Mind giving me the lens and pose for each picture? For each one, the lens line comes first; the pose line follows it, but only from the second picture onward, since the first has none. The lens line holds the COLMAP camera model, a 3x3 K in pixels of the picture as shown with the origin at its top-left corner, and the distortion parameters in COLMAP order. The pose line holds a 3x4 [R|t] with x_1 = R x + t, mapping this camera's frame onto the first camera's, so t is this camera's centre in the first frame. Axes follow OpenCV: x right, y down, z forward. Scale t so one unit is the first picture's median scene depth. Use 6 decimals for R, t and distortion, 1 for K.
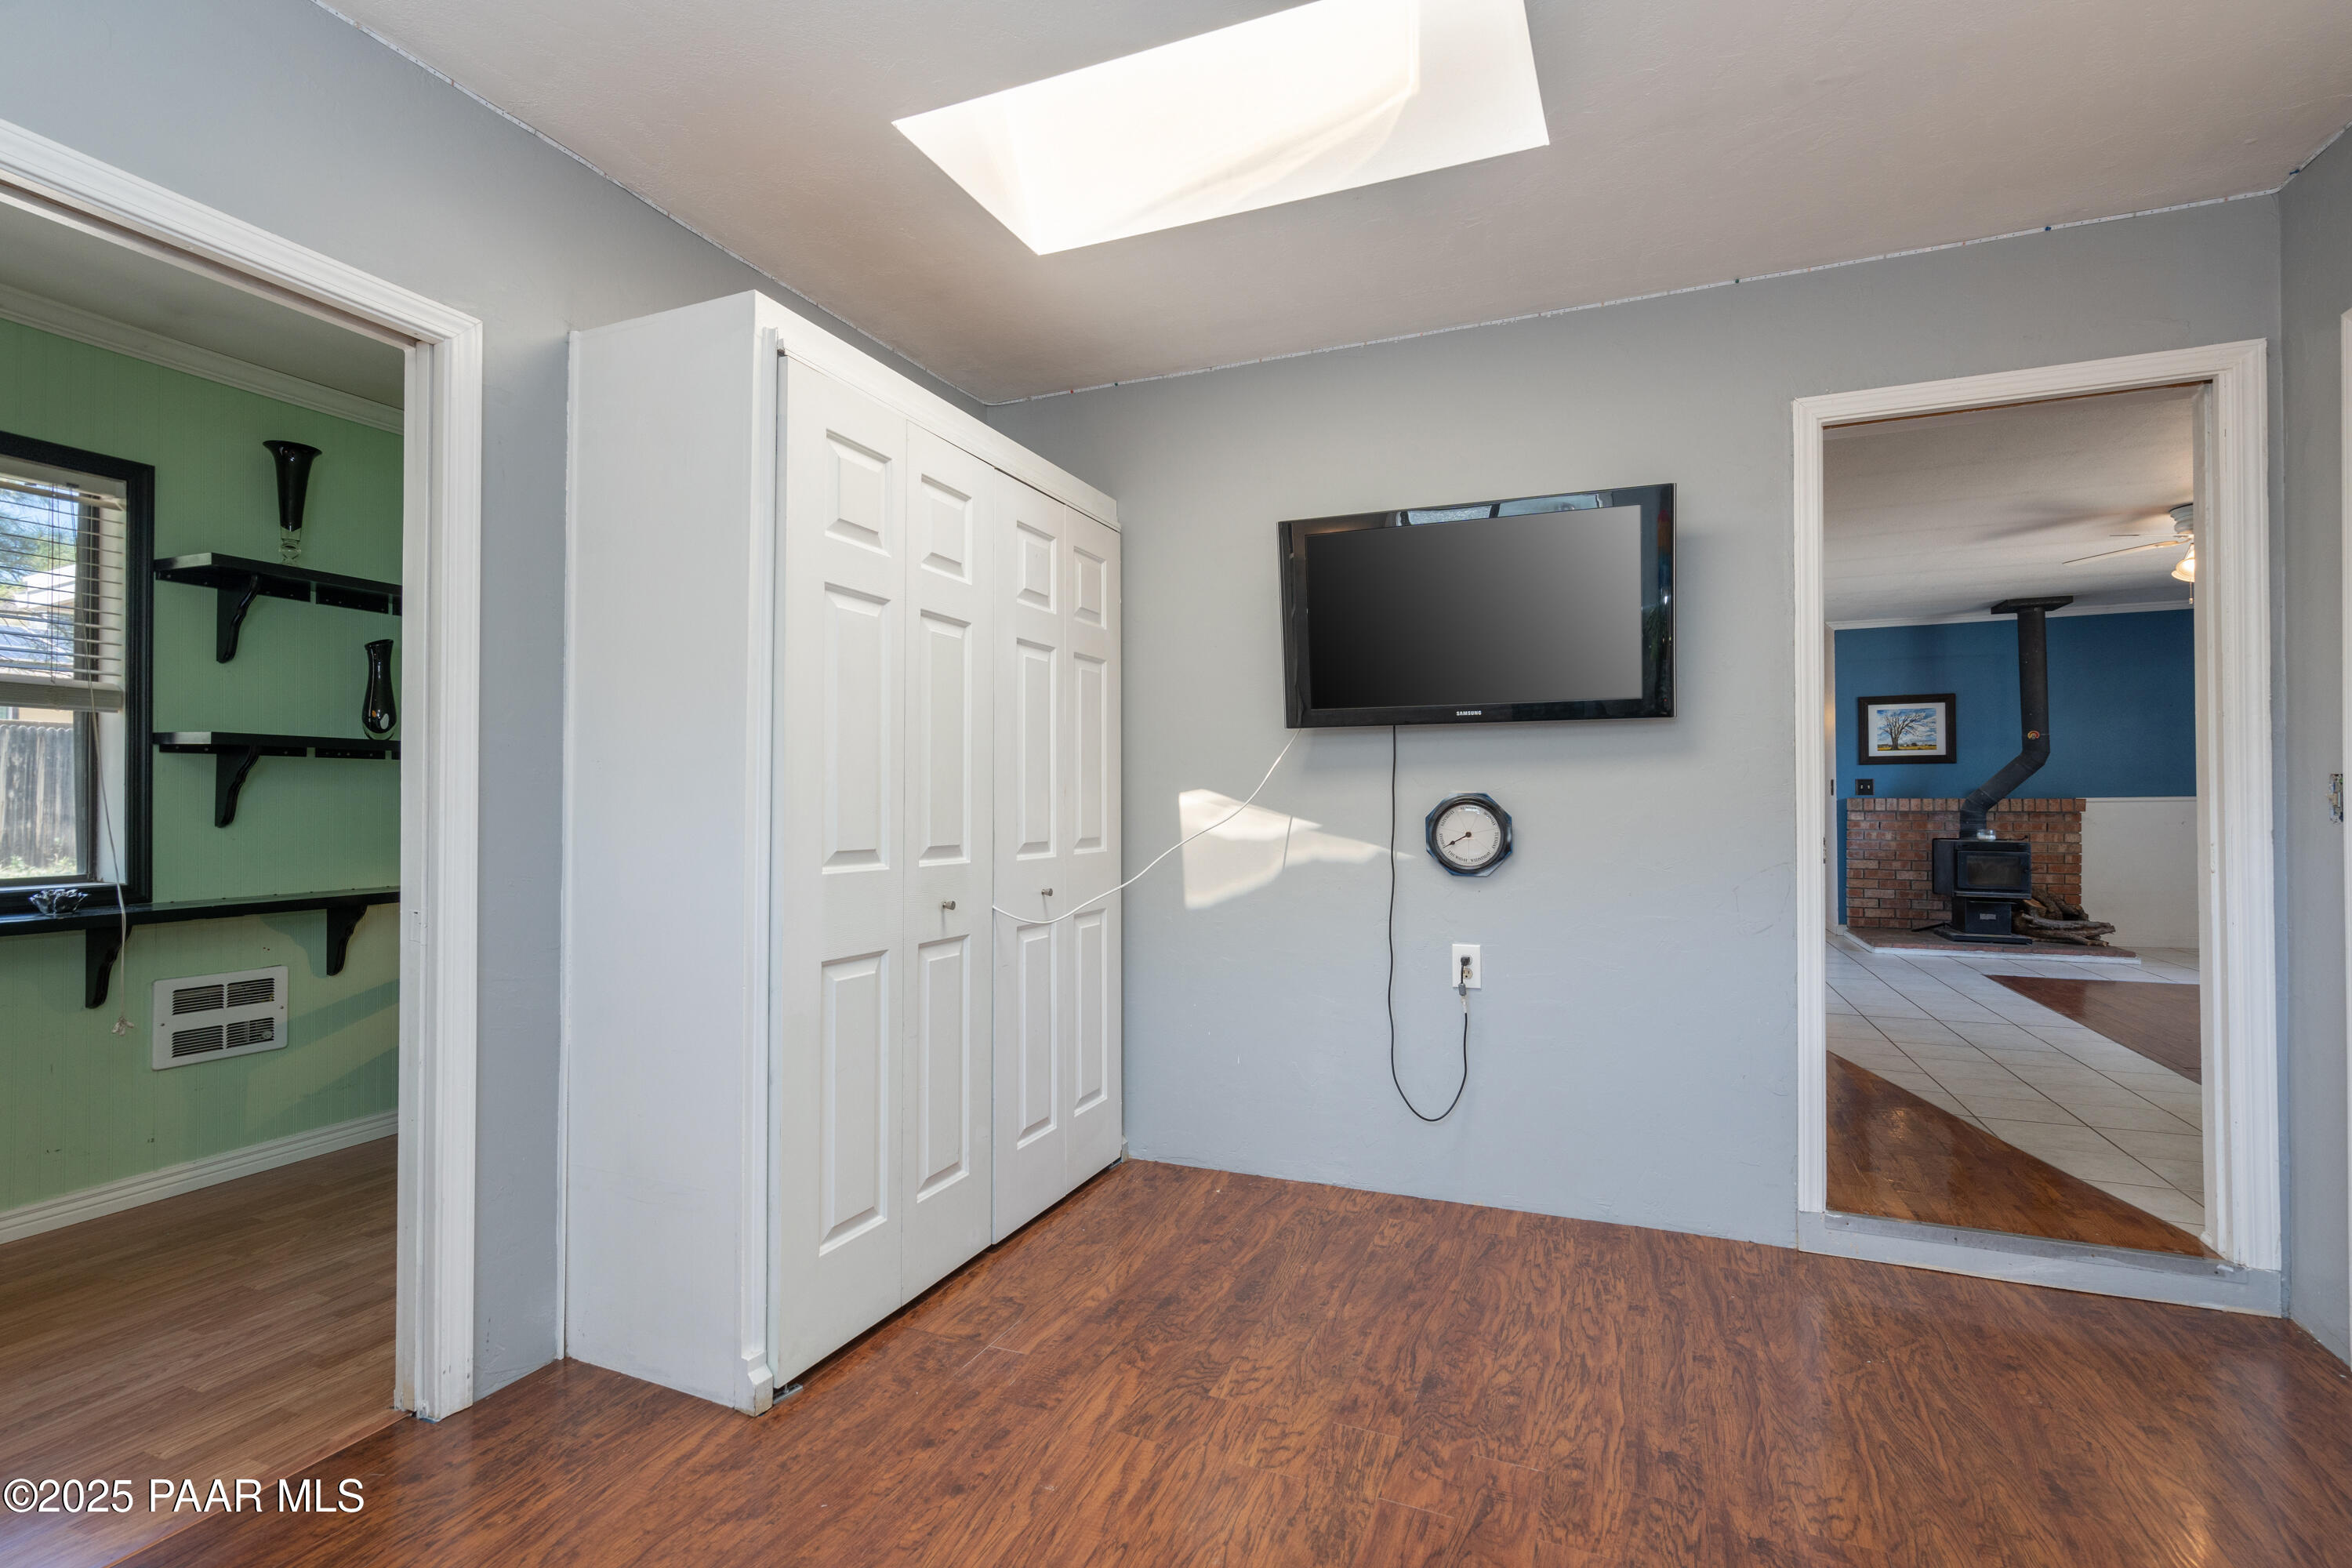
lens RADIAL K [[1061.1, 0, 1174.8], [0, 1061.1, 789.5], [0, 0, 1]] dist [-0.009867, 0.002342]
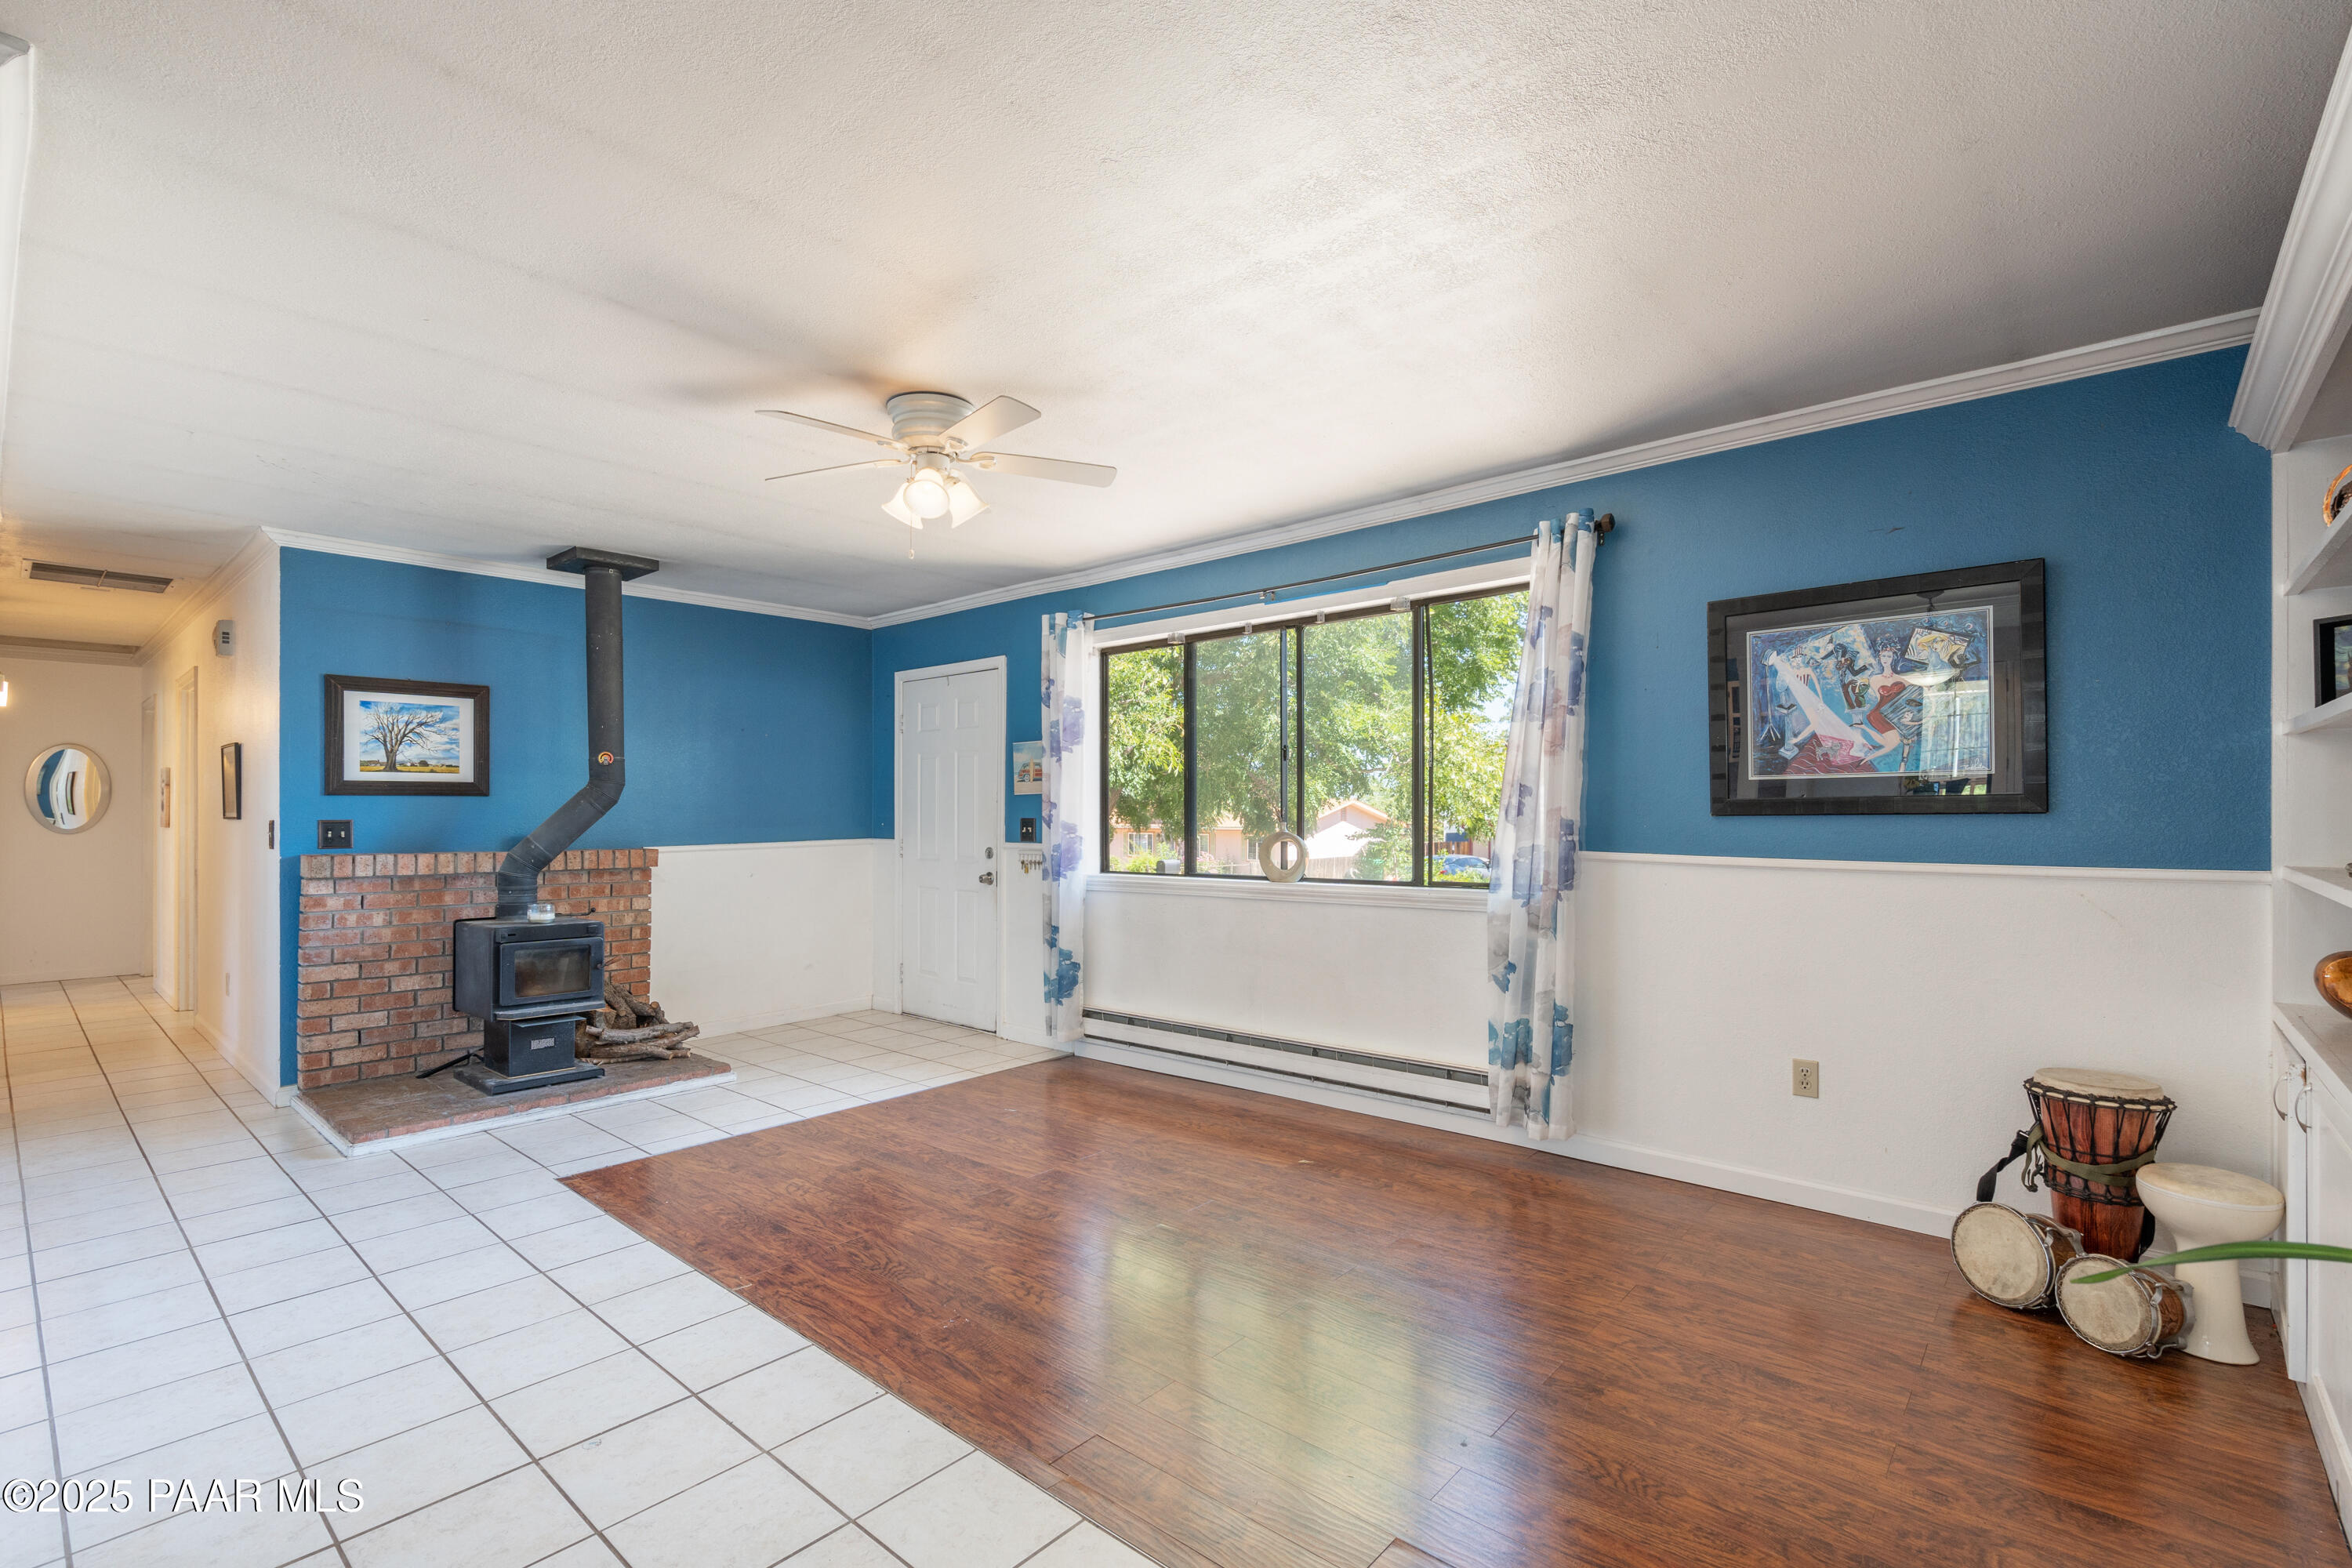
lens RADIAL K [[1061.1, 0, 1169.1], [0, 1061.1, 805.7], [0, 0, 1]] dist [-0.009867, 0.002342]
pose [[0.314877, 0.009349, 0.949086, 0.266153], [-0.009251, 0.999934, -0.006781, -0.018606], [-0.949087, -0.006645, 0.314943, 0.413109]]
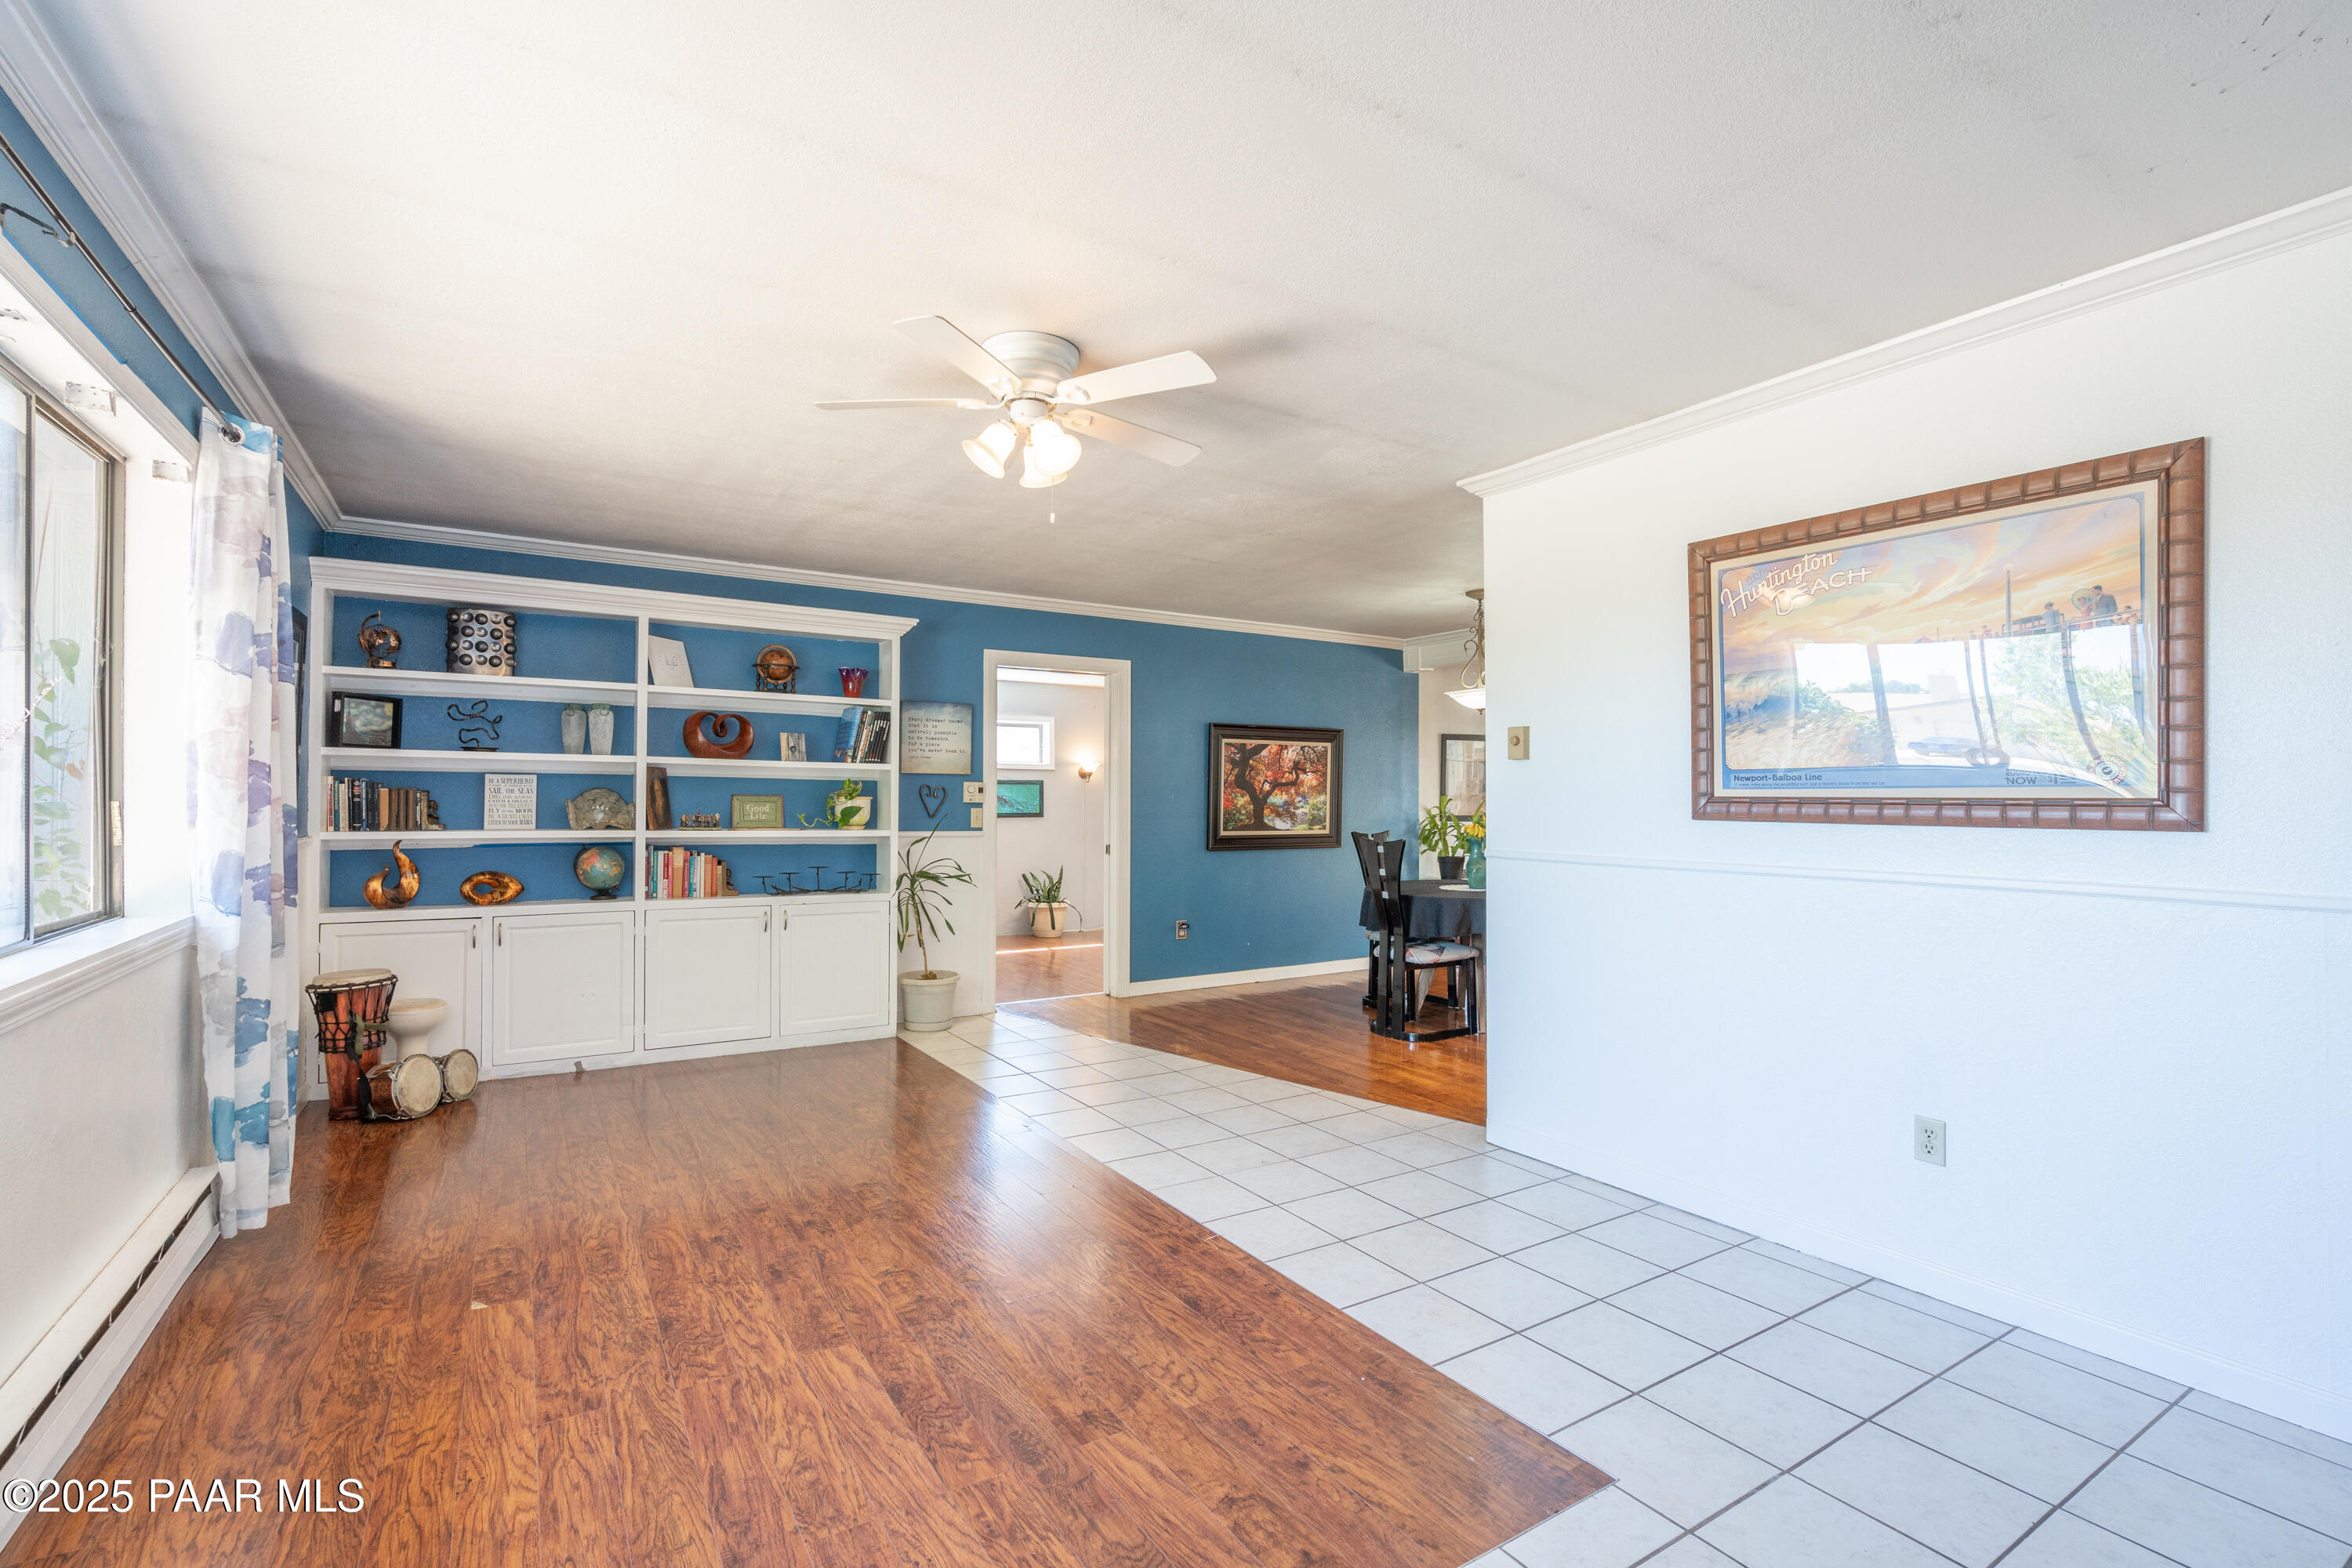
lens RADIAL K [[1061.1, 0, 1141.2], [0, 1061.1, 790.6], [0, 0, 1]] dist [-0.009867, 0.002342]
pose [[-0.591430, -0.002164, -0.806354, 0.880311], [0.009163, 0.999914, -0.009404, -0.017721], [0.806304, -0.012951, -0.591359, 0.864855]]
